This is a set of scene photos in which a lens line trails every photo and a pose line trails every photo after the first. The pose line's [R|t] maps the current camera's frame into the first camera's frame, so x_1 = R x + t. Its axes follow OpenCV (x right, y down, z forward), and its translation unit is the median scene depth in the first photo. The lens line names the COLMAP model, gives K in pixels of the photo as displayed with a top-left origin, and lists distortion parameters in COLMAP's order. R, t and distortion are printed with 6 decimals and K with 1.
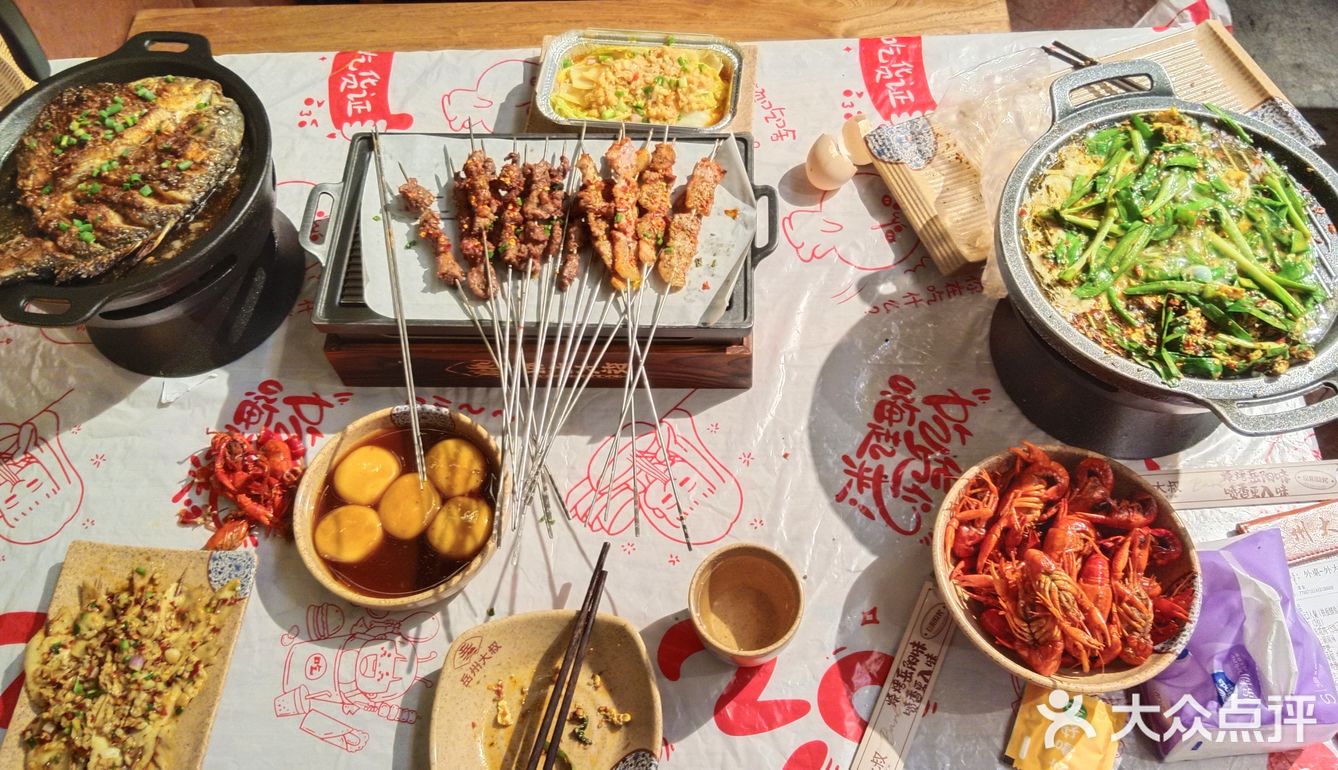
lens RADIAL K [[1061.1, 0, 668.9], [0, 1061.1, 349.2], [0, 0, 1]] dist [0.076809, -0.149495]
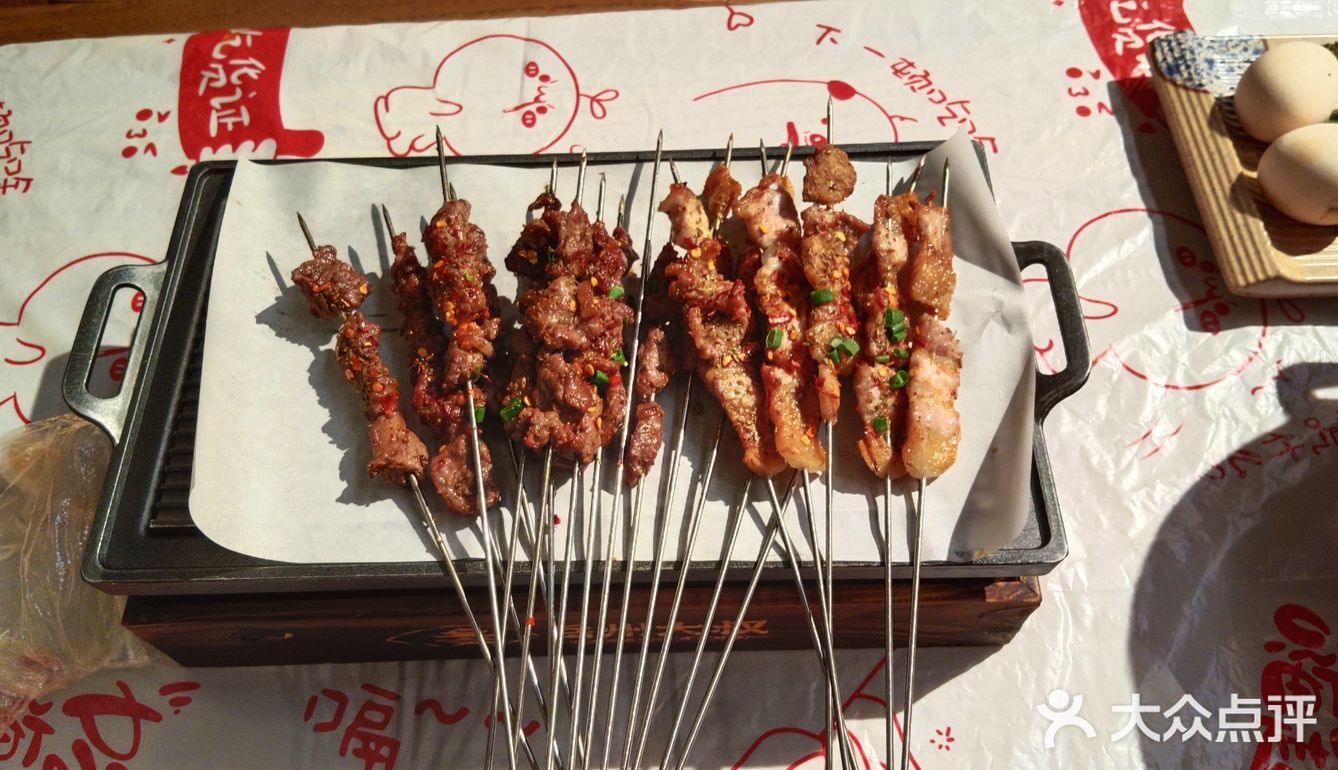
lens RADIAL K [[1061.1, 0, 678.5], [0, 1061.1, 352.7], [0, 0, 1]] dist [0.076809, -0.149495]
pose [[0.998268, -0.034613, 0.047561, -0.093065], [0.035927, 0.998989, -0.027040, -0.089642], [-0.046577, 0.028702, 0.998502, 0.486599]]
